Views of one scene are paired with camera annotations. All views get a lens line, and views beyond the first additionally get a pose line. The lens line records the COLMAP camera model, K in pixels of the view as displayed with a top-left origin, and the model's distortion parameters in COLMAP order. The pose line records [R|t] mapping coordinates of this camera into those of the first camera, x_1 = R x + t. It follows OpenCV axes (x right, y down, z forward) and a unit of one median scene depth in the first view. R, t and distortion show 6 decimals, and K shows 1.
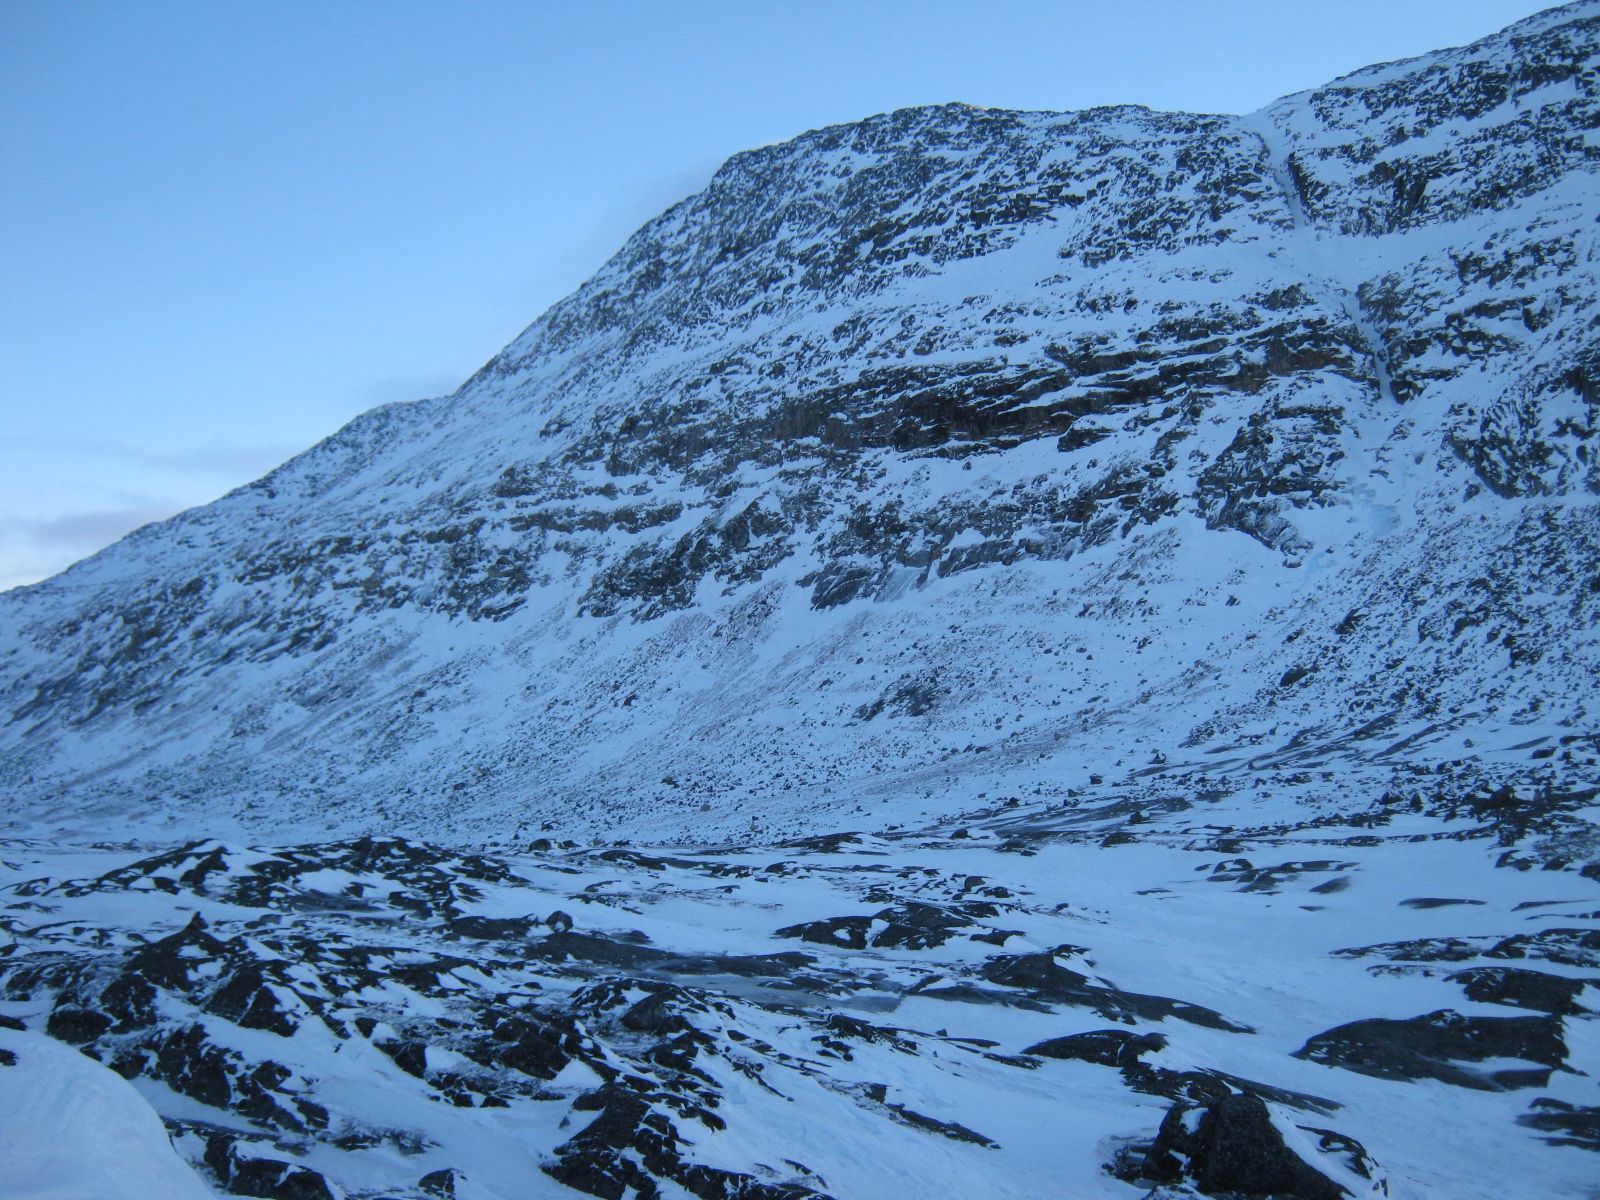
lens RADIAL K [[1786.6, 0, 804.0], [0, 1786.6, 600.7], [0, 0, 1]] dist [-0.080915, 0.000000]
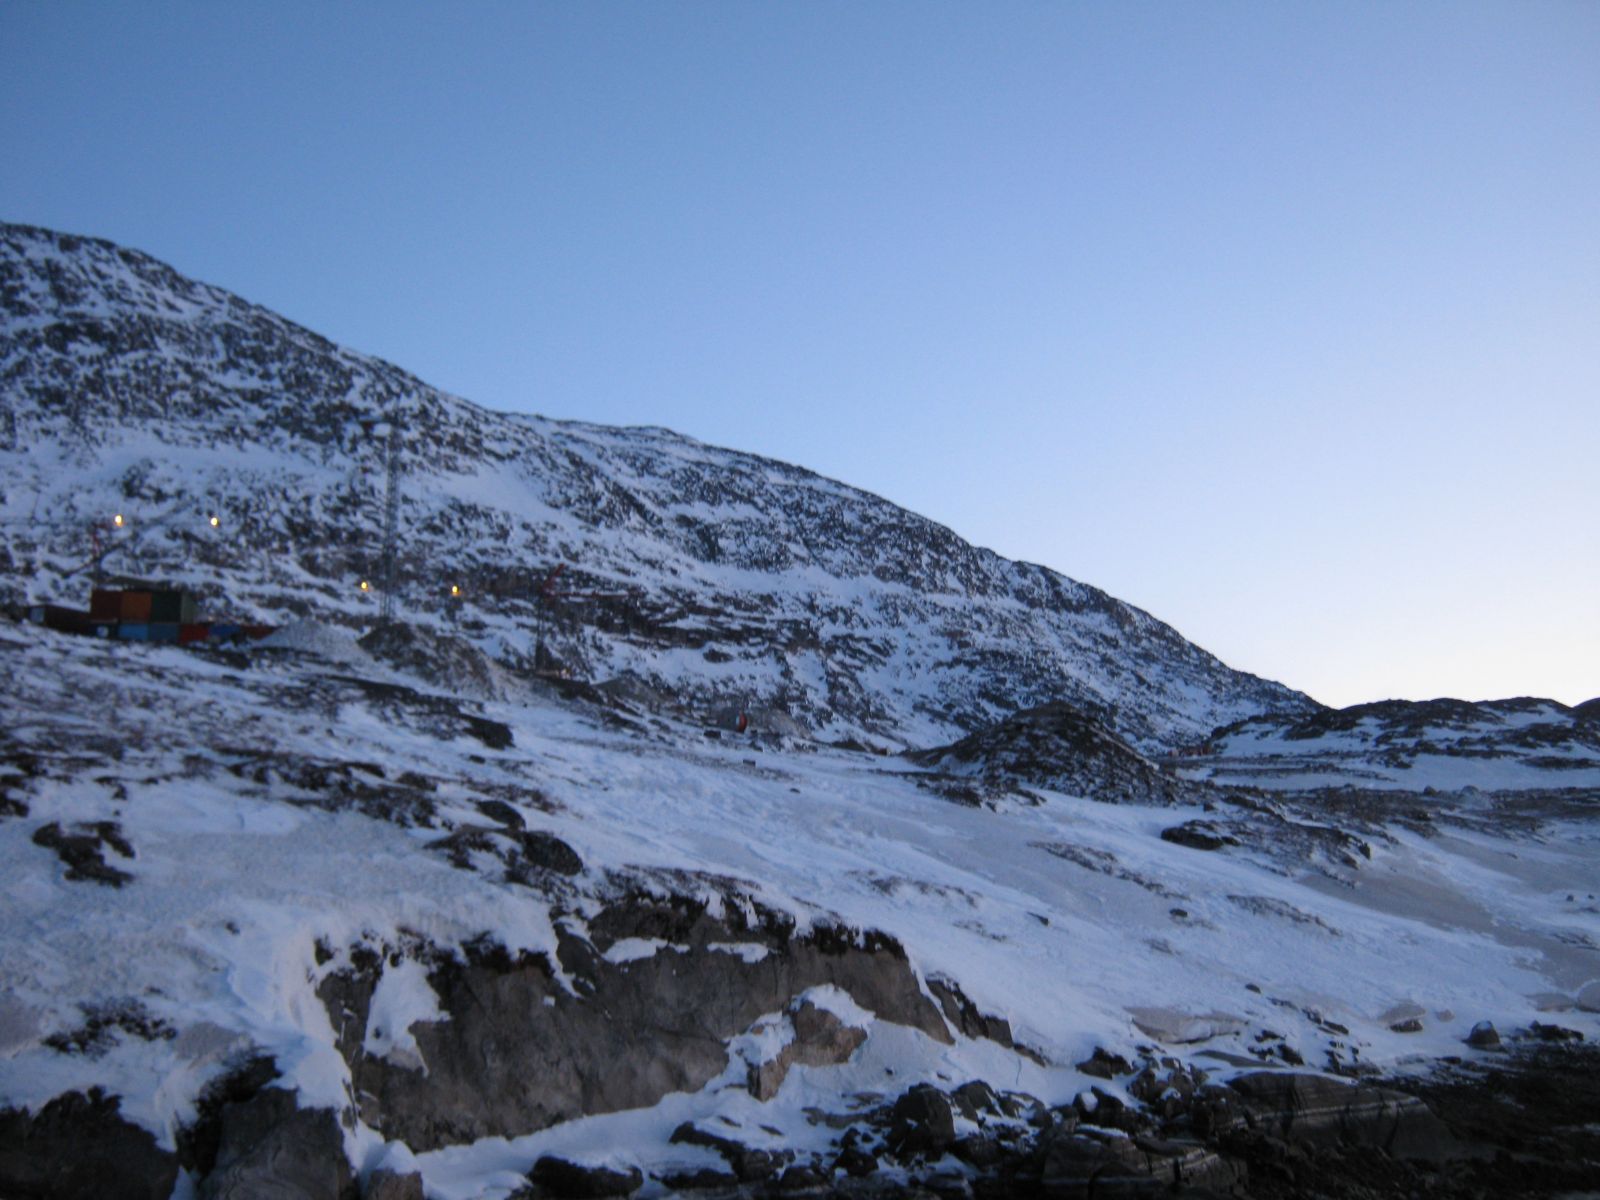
lens RADIAL K [[1786.6, 0, 796.6], [0, 1786.6, 597.6], [0, 0, 1]] dist [-0.080915, 0.000000]
pose [[0.107486, 0.193517, 0.975191, -1.364869], [-0.080653, 0.979338, -0.185451, 0.145213], [-0.990930, -0.058718, 0.120873, 0.695730]]
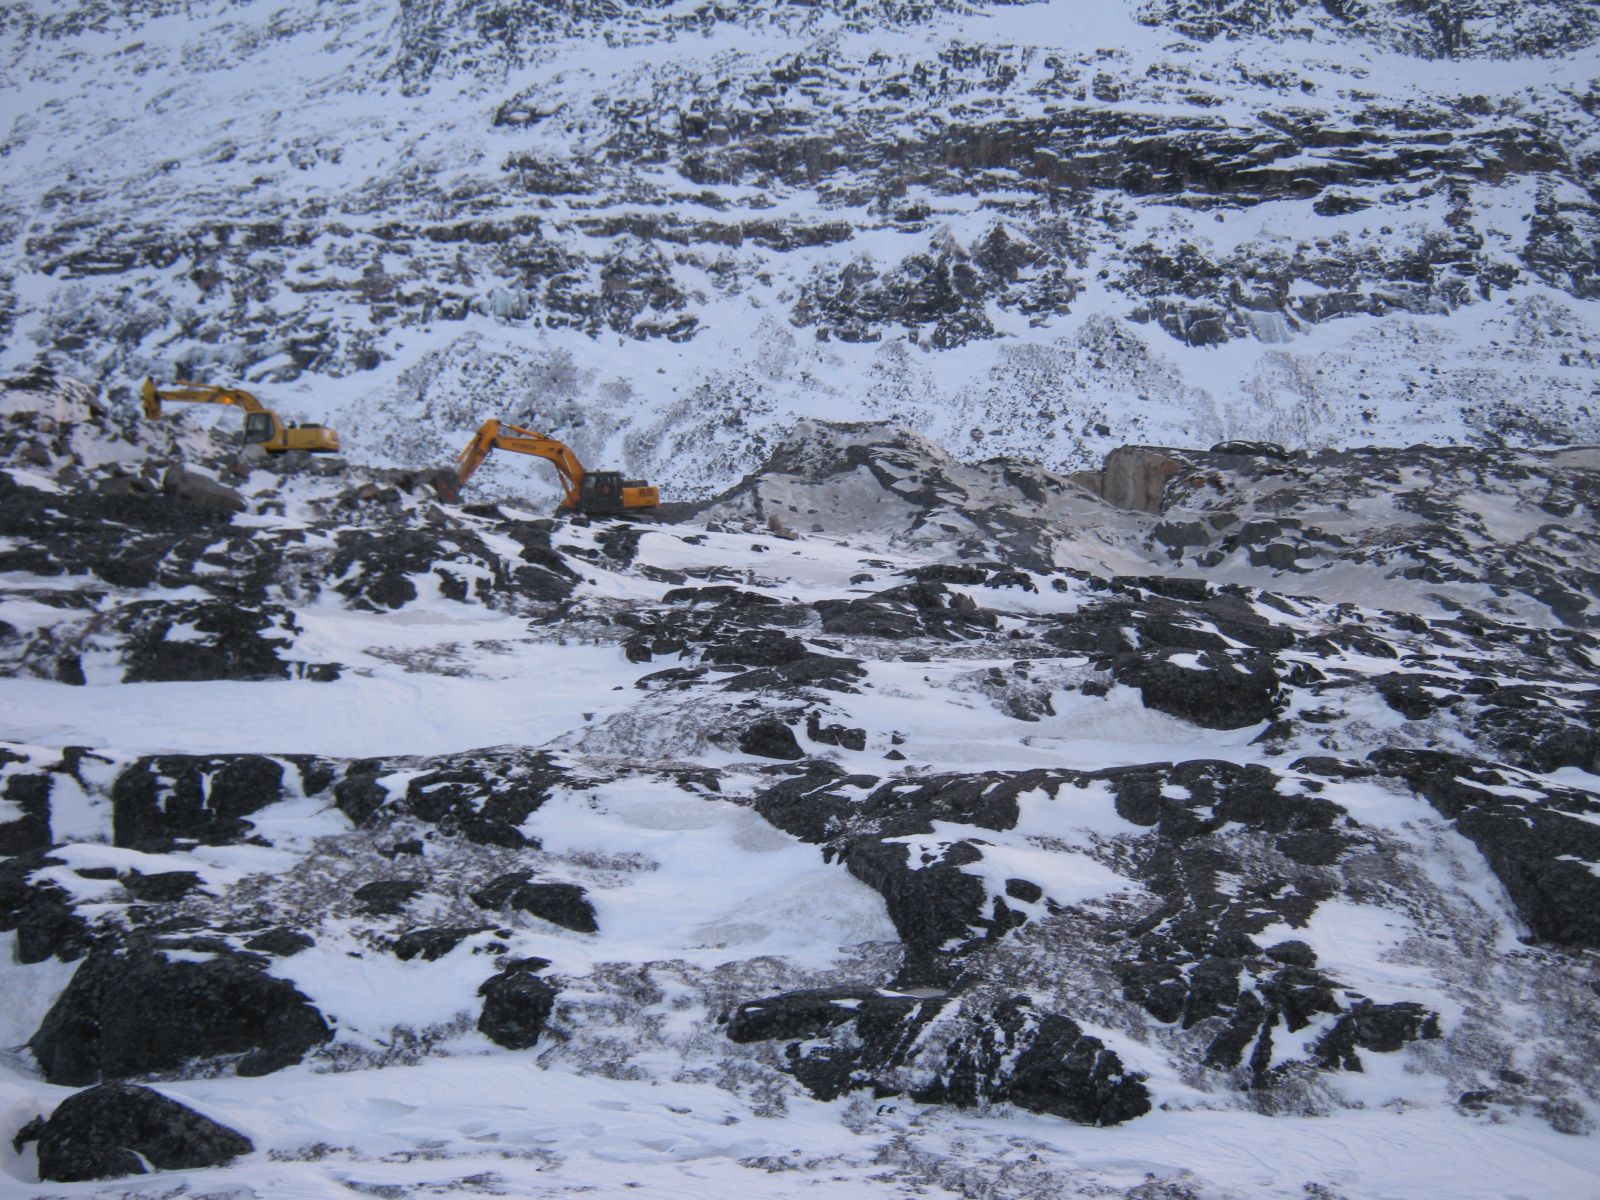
lens RADIAL K [[1786.6, 0, 800.8], [0, 1786.6, 601.9], [0, 0, 1]] dist [-0.080915, 0.000000]
pose [[0.762995, -0.037994, 0.645287, -0.774278], [-0.040541, 0.993493, 0.106432, 0.047824], [-0.645132, -0.107368, 0.756490, 0.340807]]
